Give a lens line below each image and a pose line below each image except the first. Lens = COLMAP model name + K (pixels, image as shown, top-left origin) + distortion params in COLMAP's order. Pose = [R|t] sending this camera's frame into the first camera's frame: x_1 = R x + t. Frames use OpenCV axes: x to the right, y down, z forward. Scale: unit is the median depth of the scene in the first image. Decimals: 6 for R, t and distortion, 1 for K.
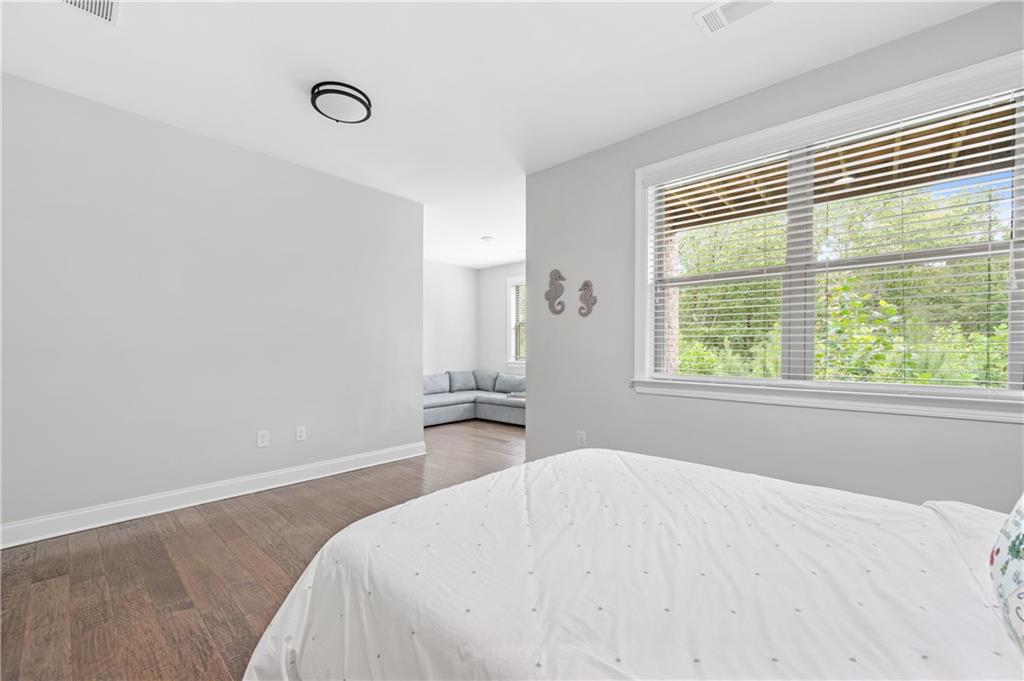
lens RADIAL K [[413.4, 0, 510.5], [0, 413.4, 344.8], [0, 0, 1]] dist [-0.008384, 0.000125]
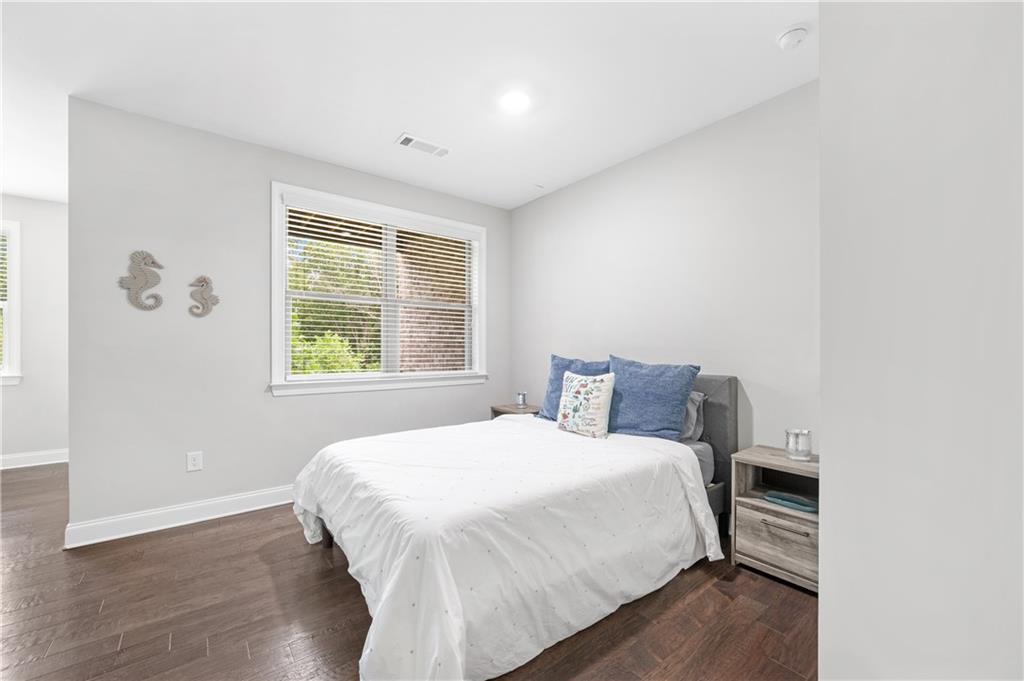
lens RADIAL K [[413.4, 0, 510.6], [0, 413.4, 344.6], [0, 0, 1]] dist [-0.008384, 0.000125]
pose [[0.149022, 0.003585, 0.988827, -0.566520], [-0.008987, 0.999957, -0.002270, -0.015483], [-0.988793, -0.008548, 0.149048, 0.227378]]
